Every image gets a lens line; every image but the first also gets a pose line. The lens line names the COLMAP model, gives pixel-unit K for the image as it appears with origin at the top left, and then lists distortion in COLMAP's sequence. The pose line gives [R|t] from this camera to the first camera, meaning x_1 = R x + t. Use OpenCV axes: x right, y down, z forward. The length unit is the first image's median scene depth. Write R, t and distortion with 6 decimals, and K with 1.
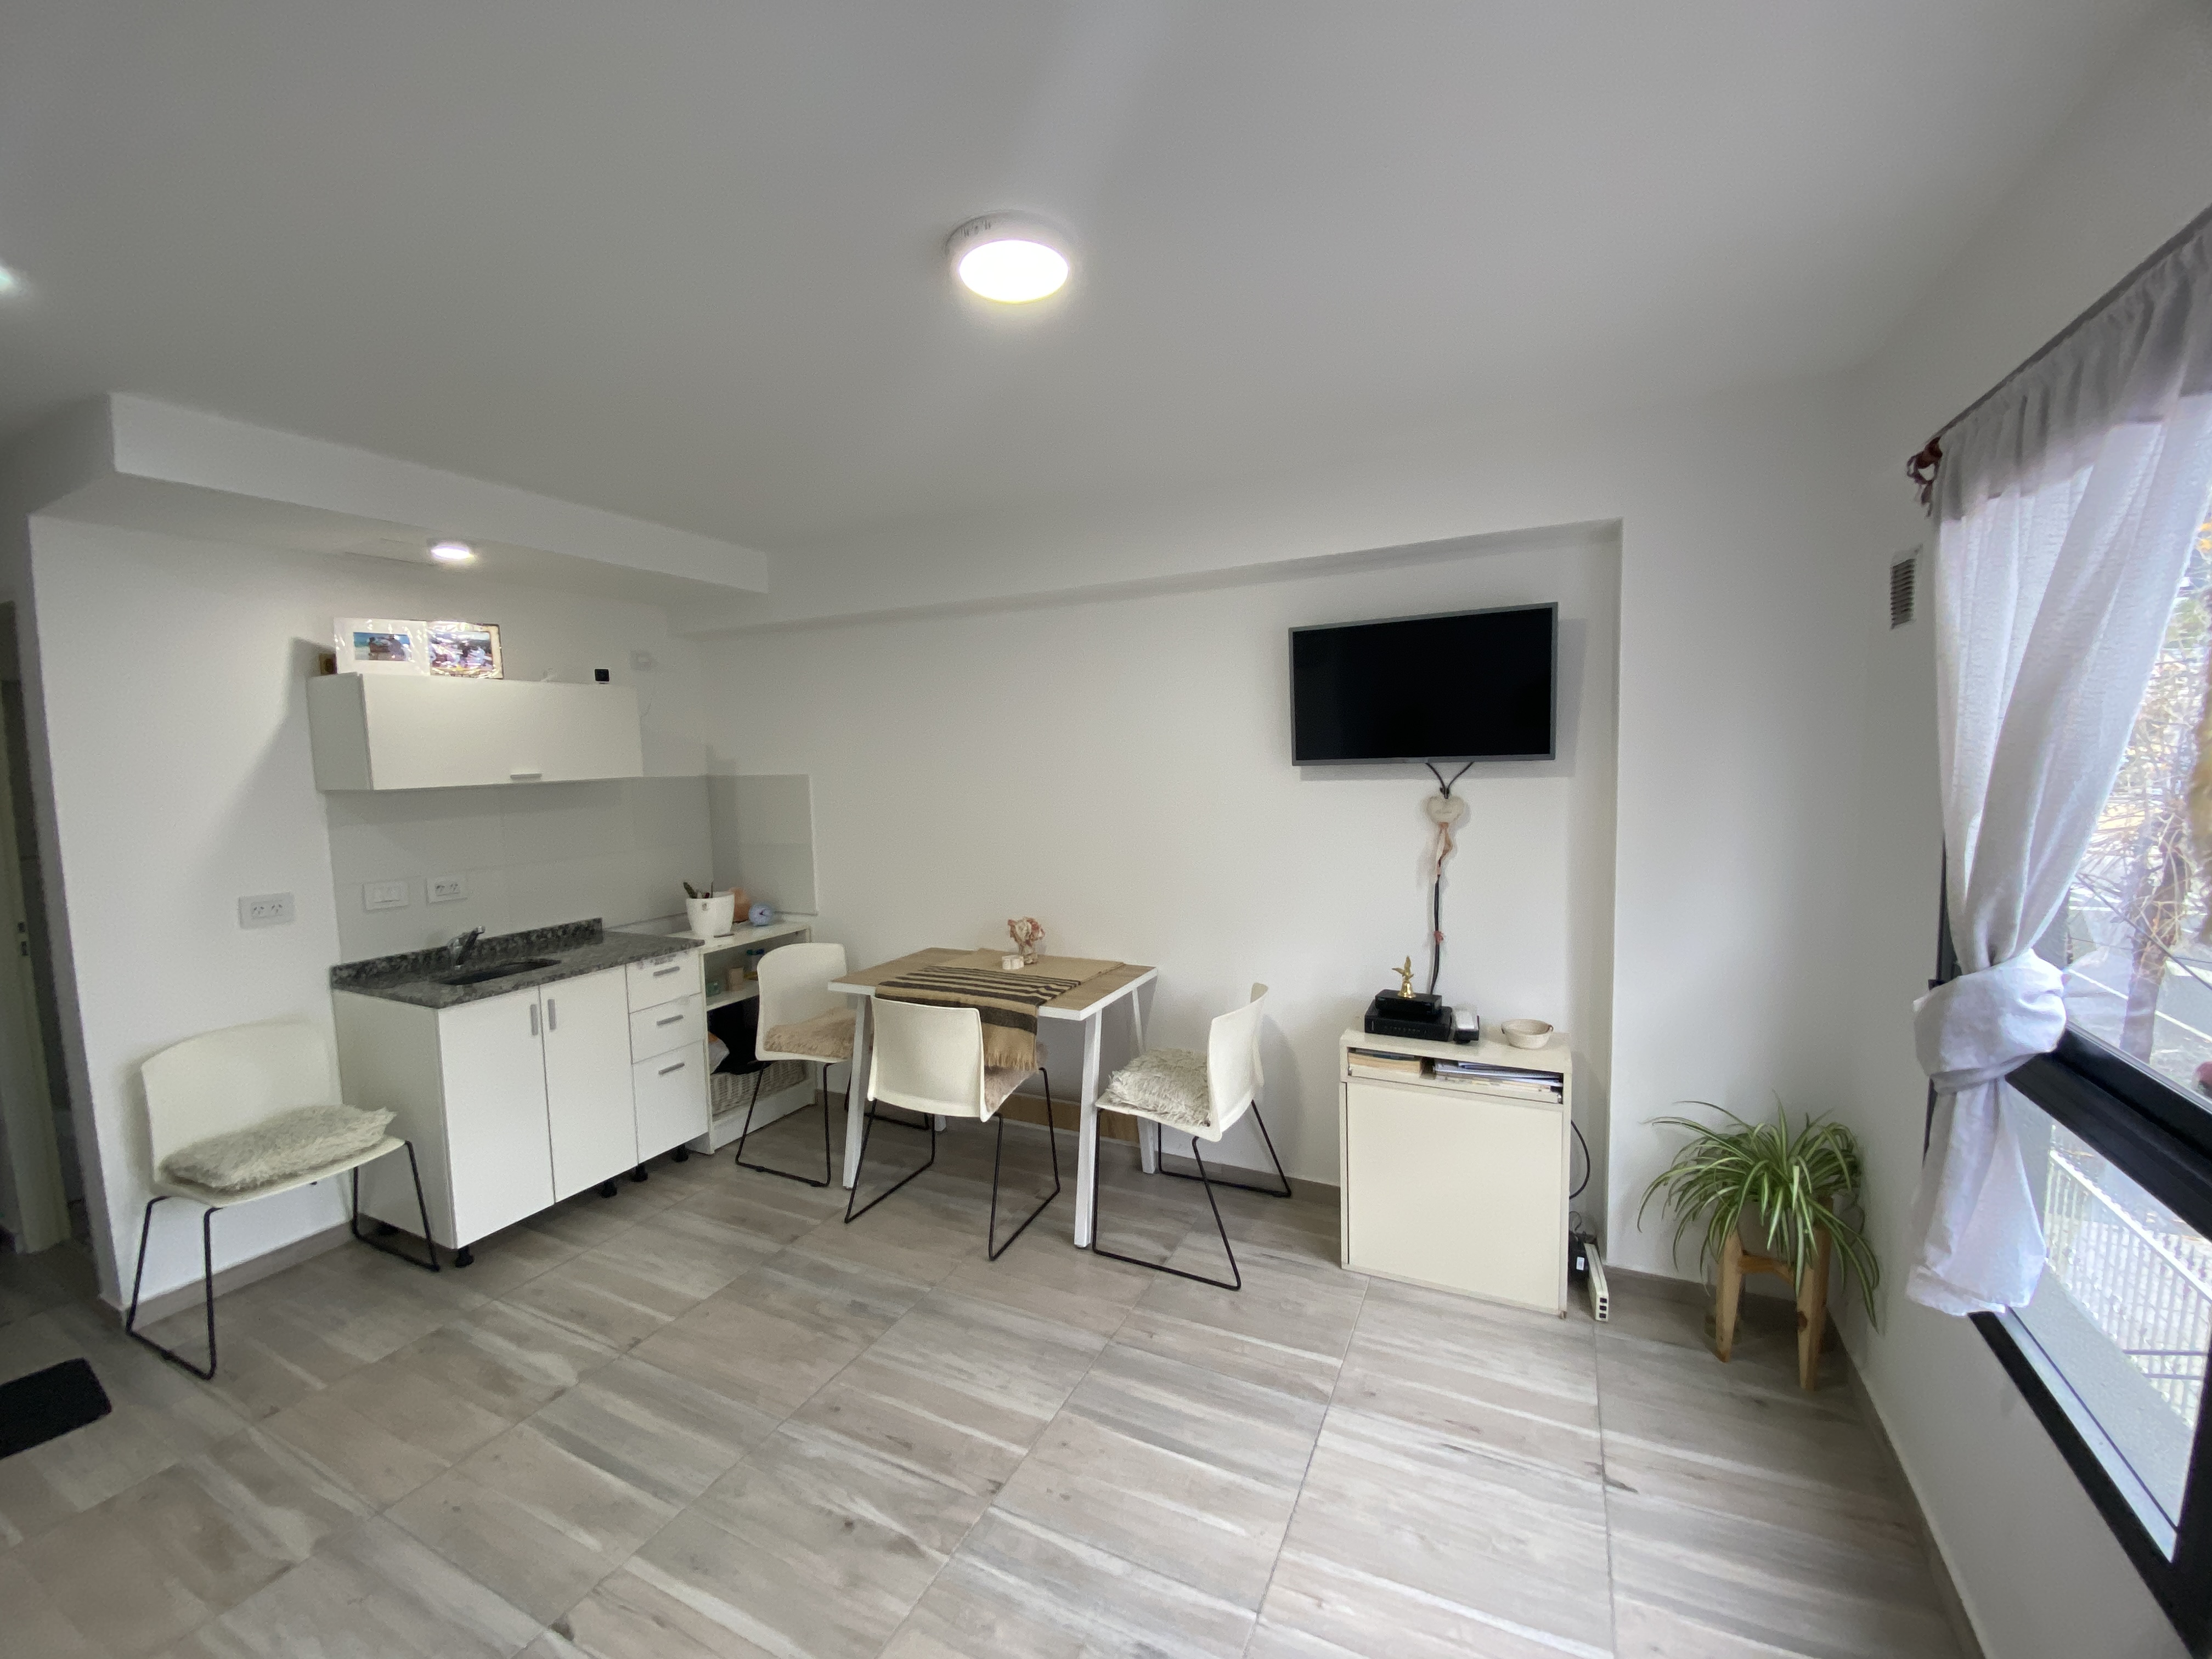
lens RADIAL K [[896.0, 0, 1100.5], [0, 896.0, 828.5], [0, 0, 1]] dist [0.011155, -0.015305]
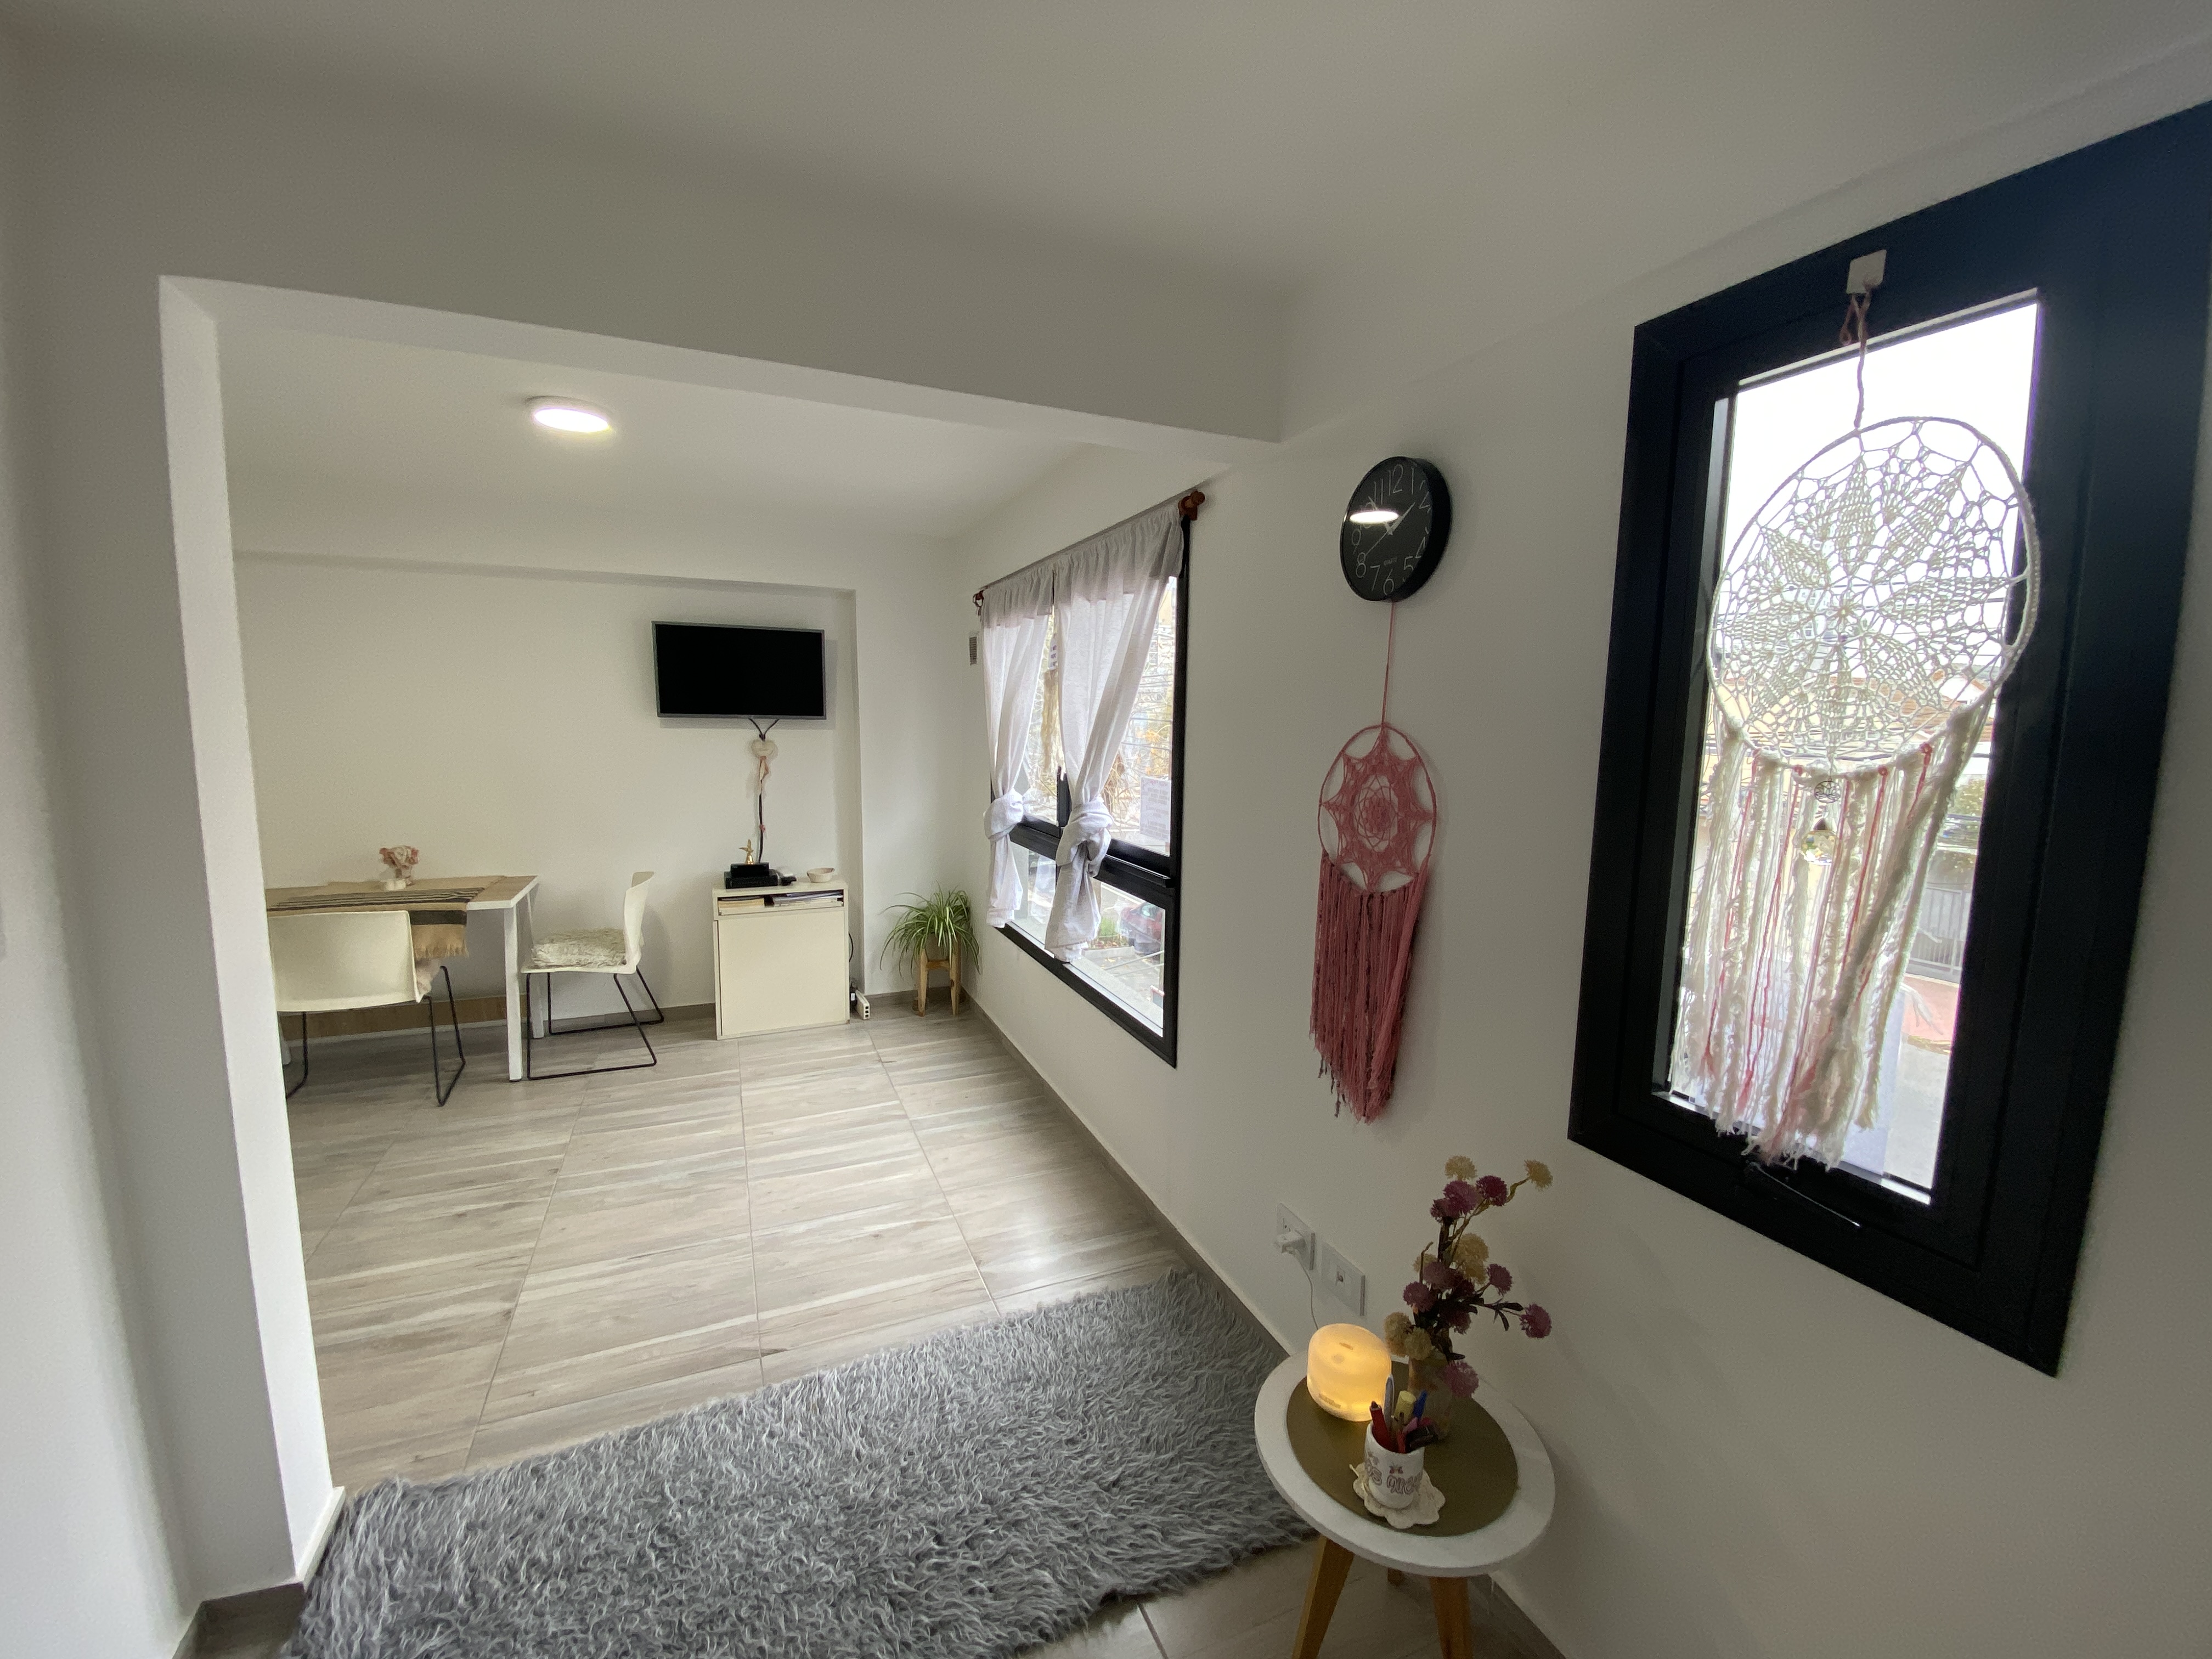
lens RADIAL K [[896.0, 0, 1110.3], [0, 896.0, 827.9], [0, 0, 1]] dist [0.011155, -0.015305]
pose [[0.641814, -0.058482, 0.764627, -0.473539], [0.033431, 0.998274, 0.048291, 0.067027], [-0.766131, -0.005431, 0.642662, -0.536779]]
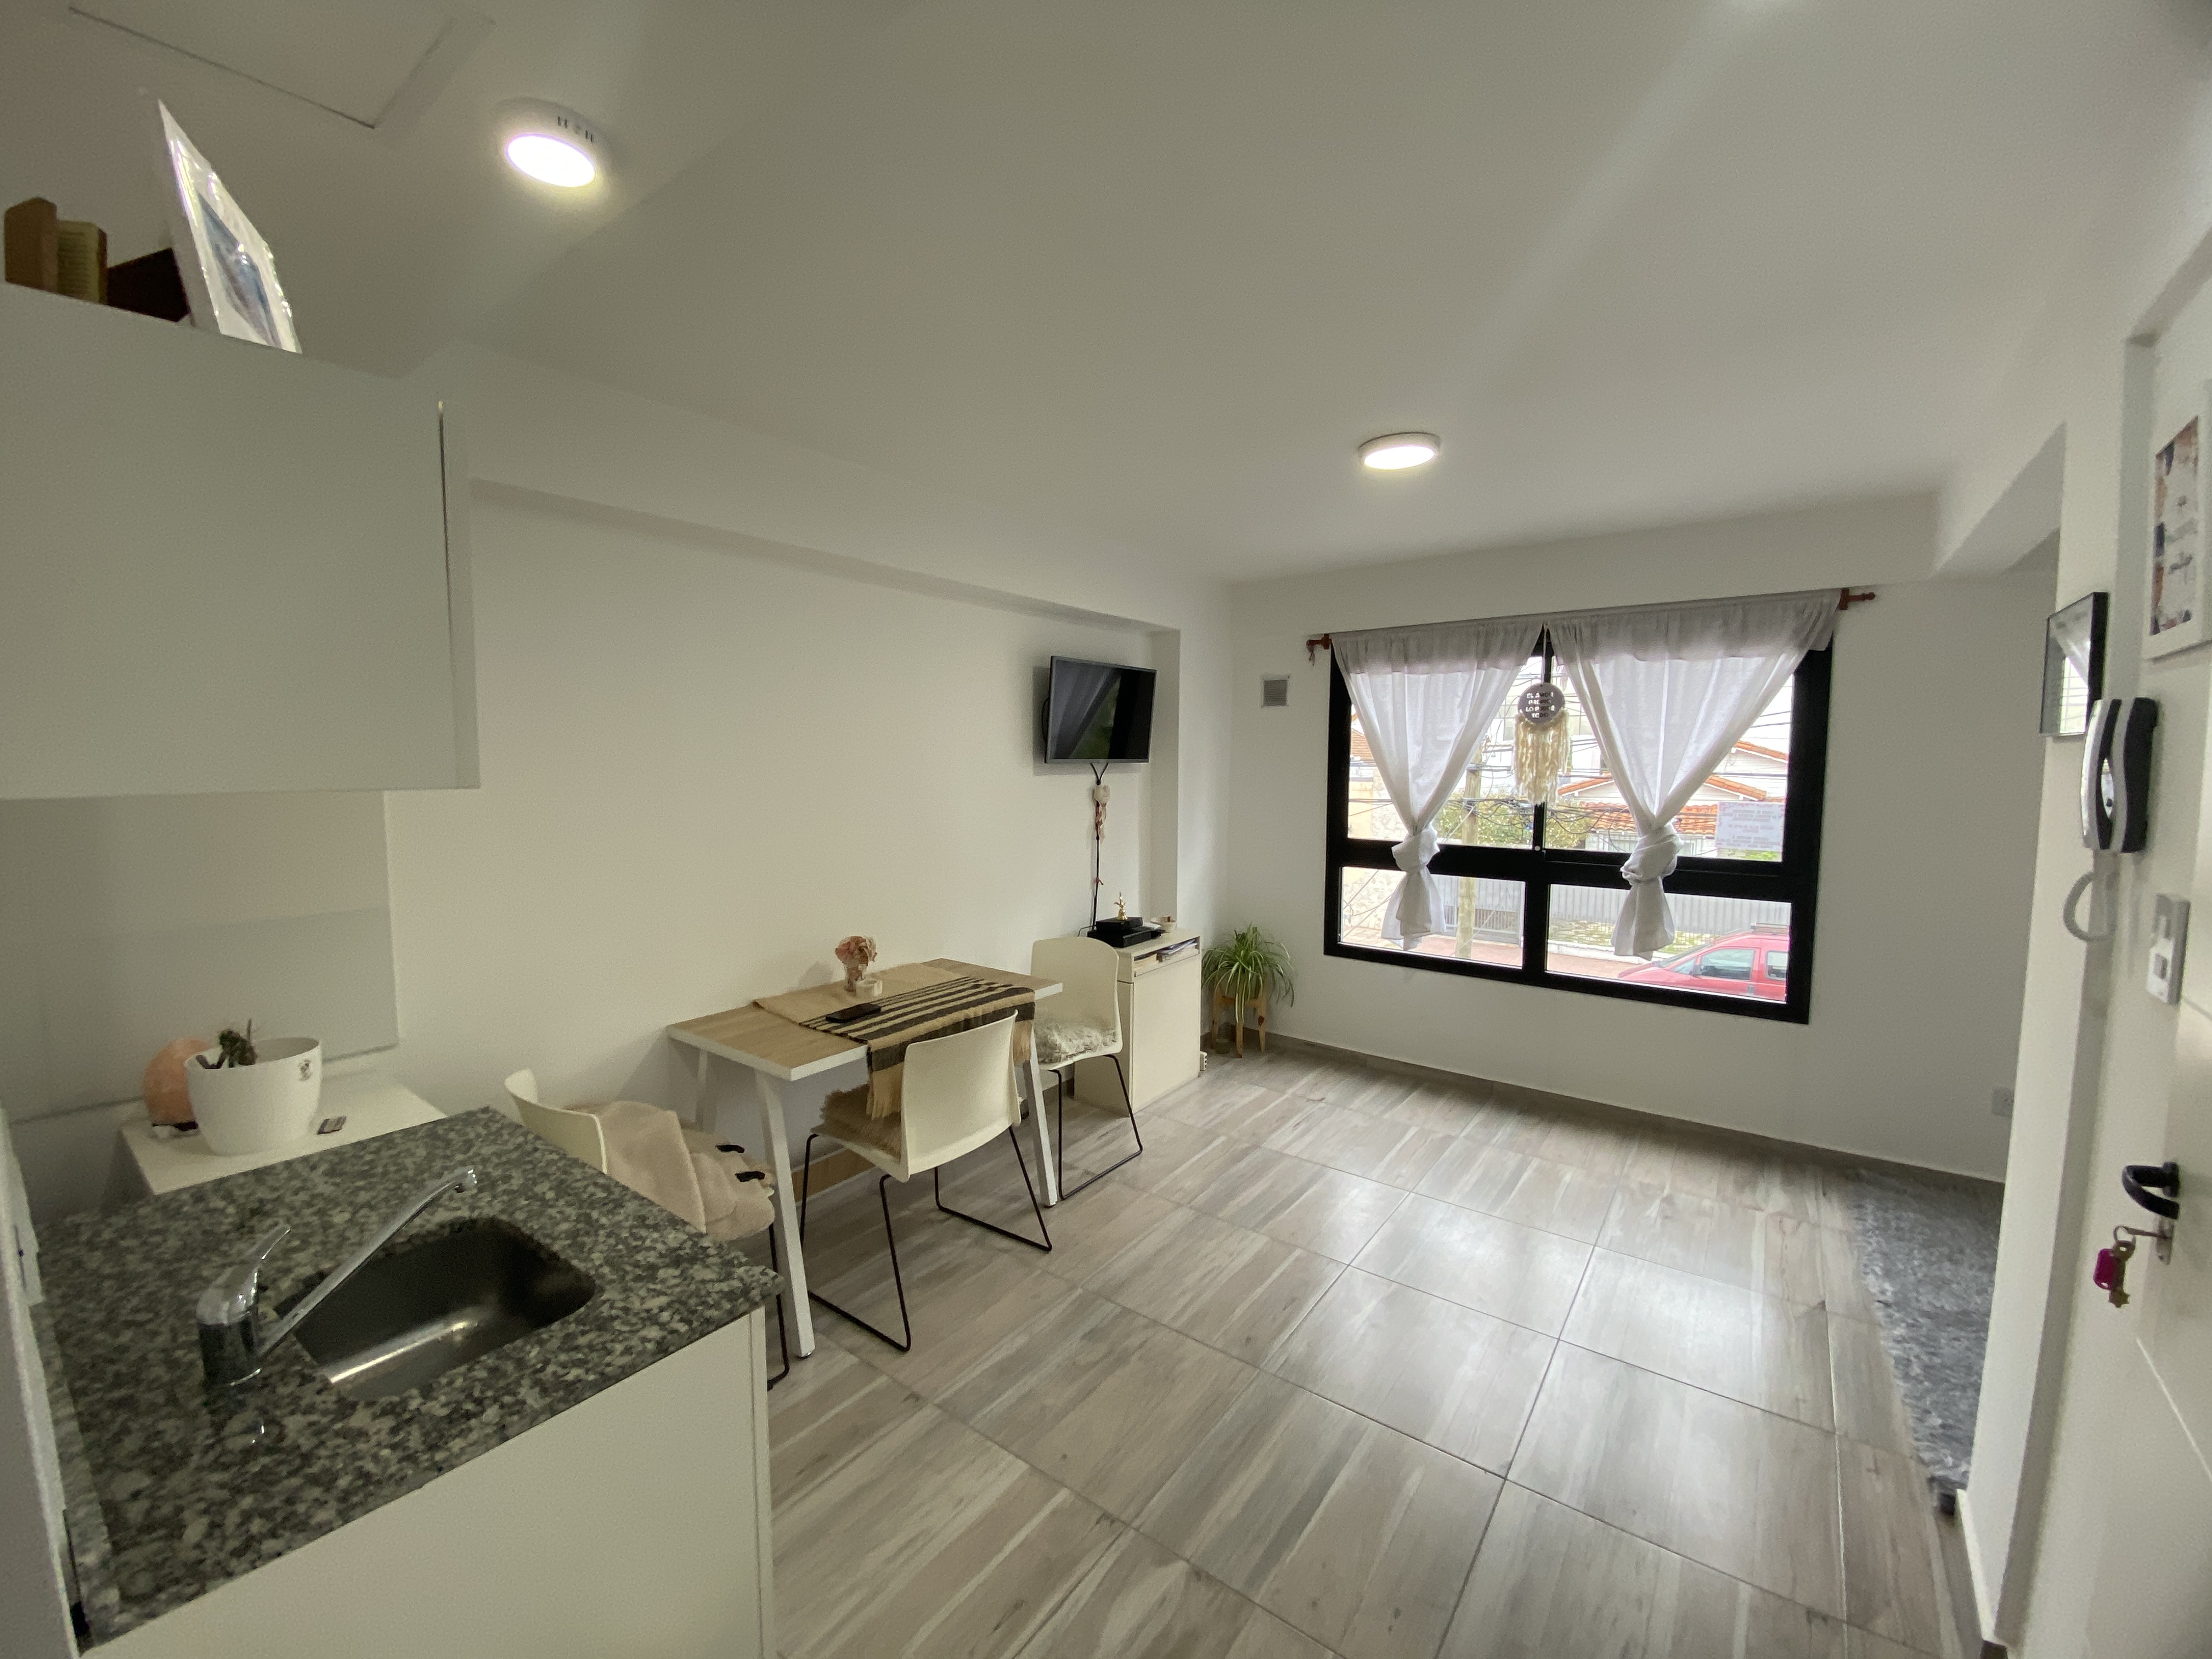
lens RADIAL K [[896.0, 0, 1094.6], [0, 896.0, 825.3], [0, 0, 1]] dist [0.011155, -0.015305]
pose [[0.186419, -0.049935, 0.981201, -1.109095], [0.078145, 0.996297, 0.035857, -0.023927], [-0.979358, 0.069991, 0.189631, 0.753577]]
